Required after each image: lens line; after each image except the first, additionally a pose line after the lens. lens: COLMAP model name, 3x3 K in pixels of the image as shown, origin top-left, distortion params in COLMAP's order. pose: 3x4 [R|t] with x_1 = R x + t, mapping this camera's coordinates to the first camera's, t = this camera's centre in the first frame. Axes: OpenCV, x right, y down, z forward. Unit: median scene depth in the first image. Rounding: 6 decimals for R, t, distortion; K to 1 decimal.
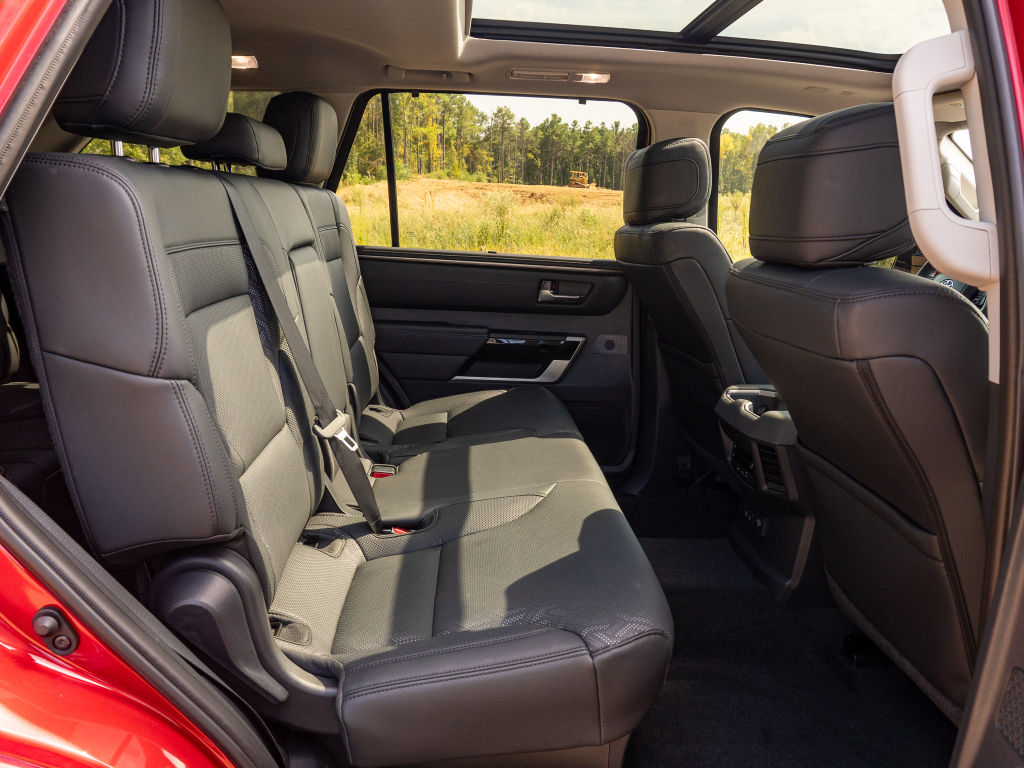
lens RADIAL K [[811.5, 0, 527.3], [0, 811.5, 380.5], [0, 0, 1]] dist [-0.035549, 0.043565]
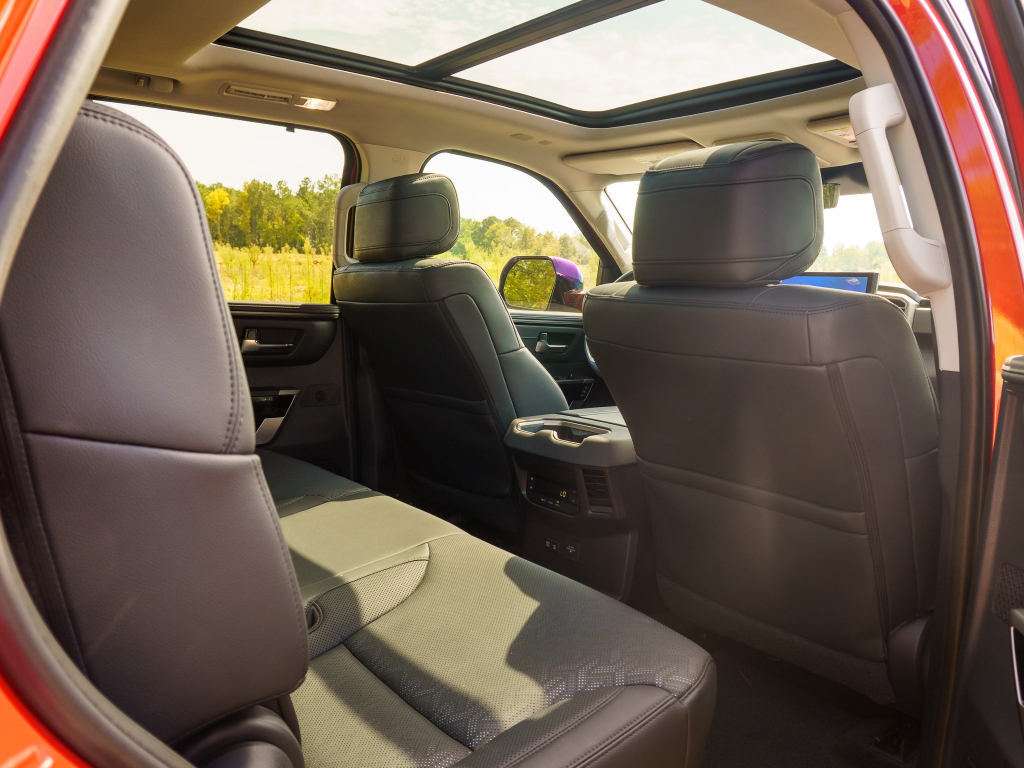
lens RADIAL K [[811.5, 0, 527.3], [0, 811.5, 380.5], [0, 0, 1]] dist [-0.035549, 0.043565]
pose [[0.828902, -0.075921, 0.554218, -0.269619], [0.112909, 0.993063, -0.032833, -0.006216], [-0.547881, 0.089791, 0.831724, 0.145515]]
